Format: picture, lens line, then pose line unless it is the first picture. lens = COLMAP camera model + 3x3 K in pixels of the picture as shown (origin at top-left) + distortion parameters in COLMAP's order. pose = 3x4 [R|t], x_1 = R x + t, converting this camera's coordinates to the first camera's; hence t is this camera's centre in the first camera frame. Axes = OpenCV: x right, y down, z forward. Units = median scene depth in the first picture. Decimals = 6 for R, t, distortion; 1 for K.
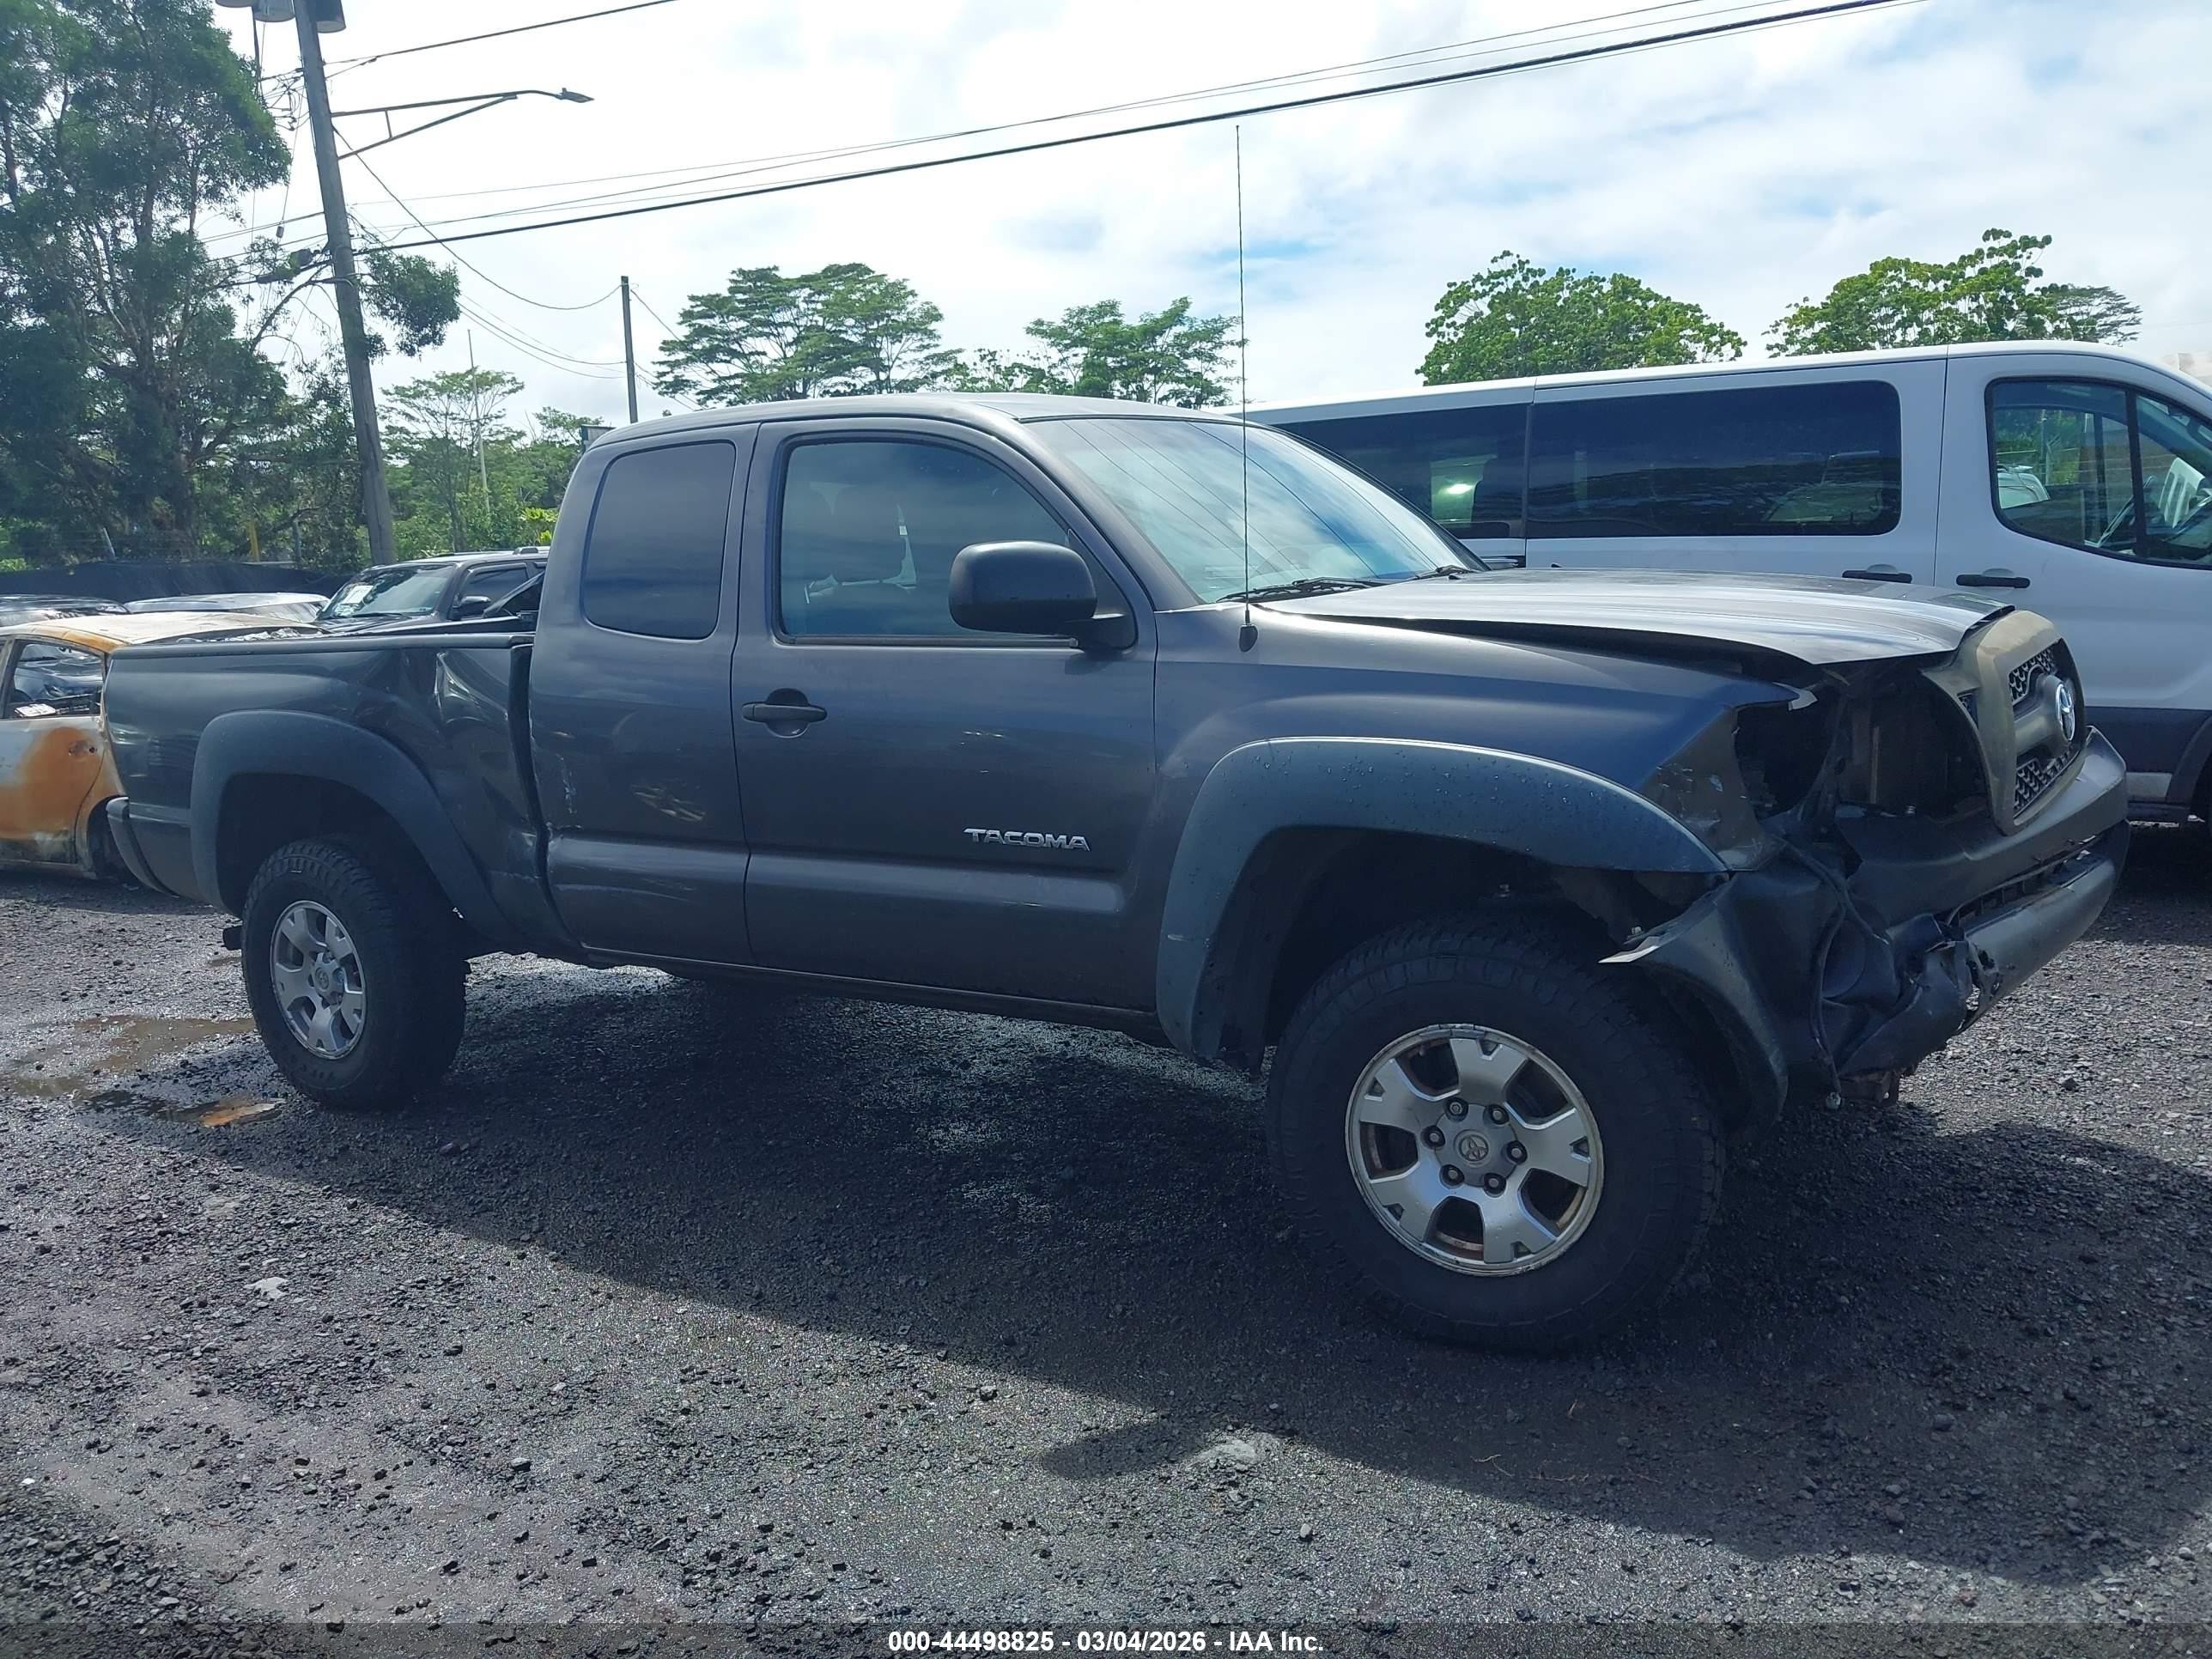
lens RADIAL K [[1753.0, 0, 1094.9], [0, 1753.0, 829.3], [0, 0, 1]] dist [-0.002723, 0.009269]
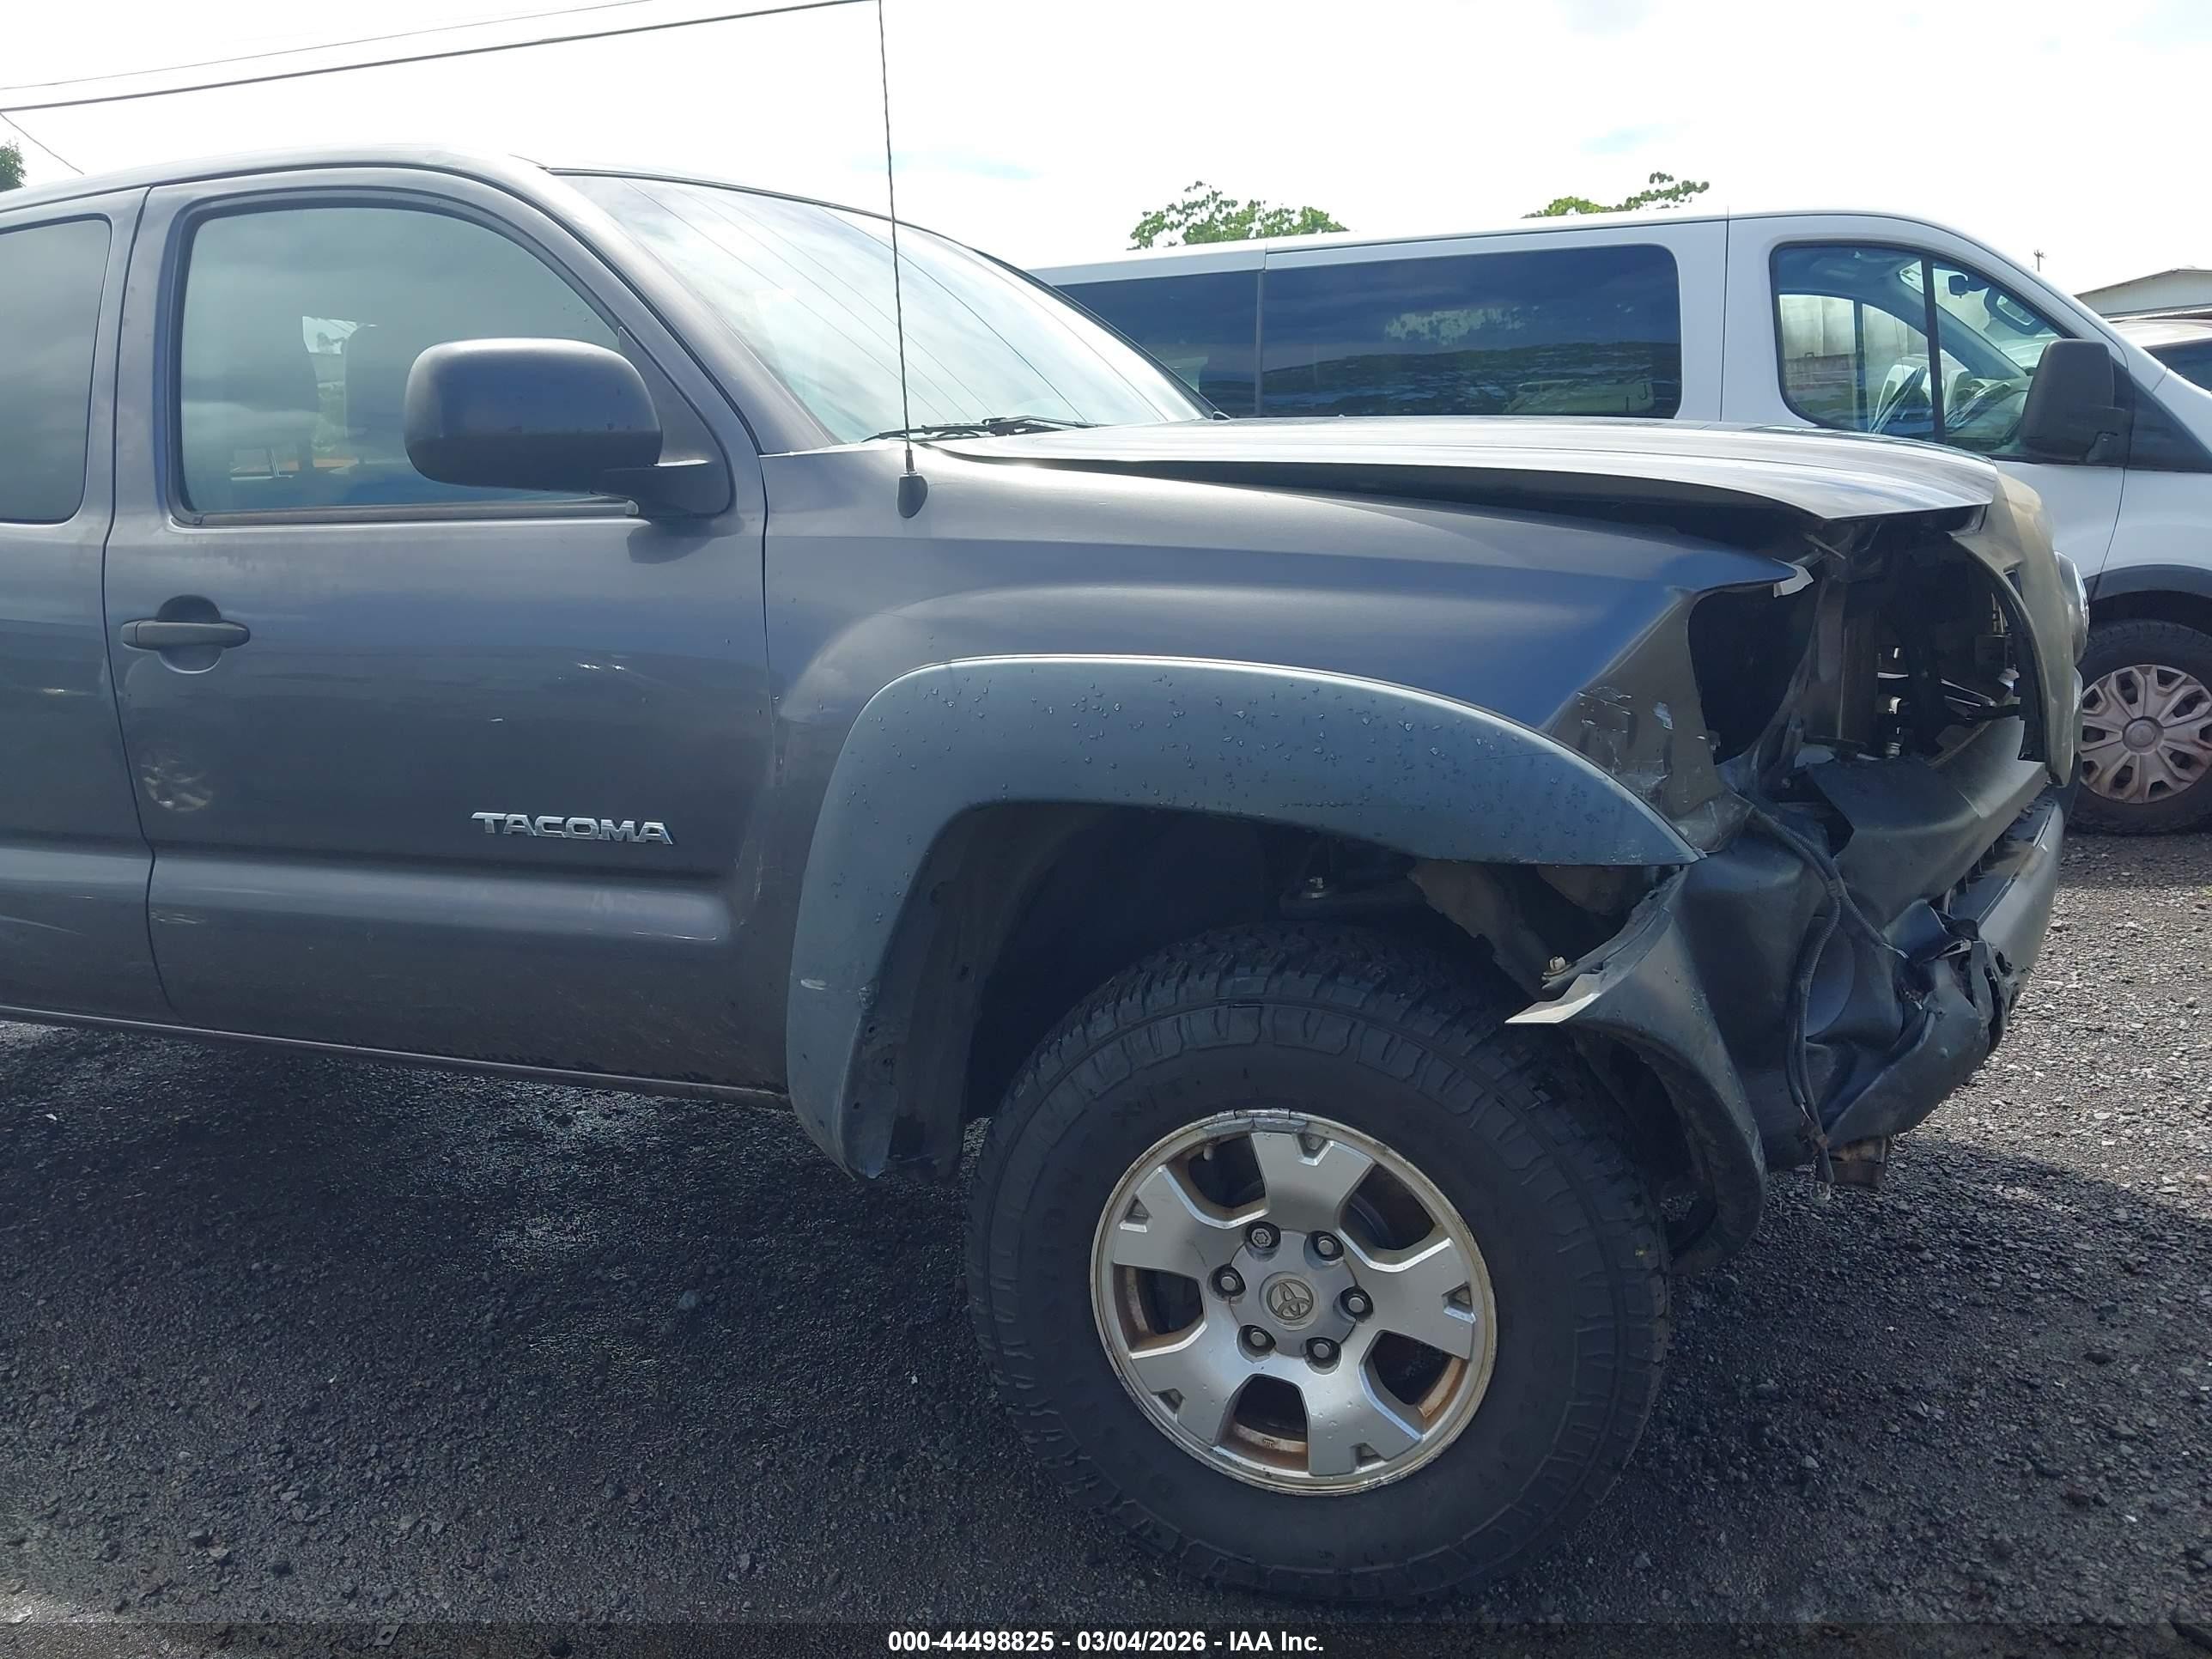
lens RADIAL K [[1753.0, 0, 1094.9], [0, 1753.0, 829.3], [0, 0, 1]] dist [-0.002723, 0.009269]
pose [[0.986812, -0.032074, 0.158660, 0.044551], [0.026115, 0.998878, 0.039499, -0.013544], [-0.159749, -0.034835, 0.986543, 0.342605]]
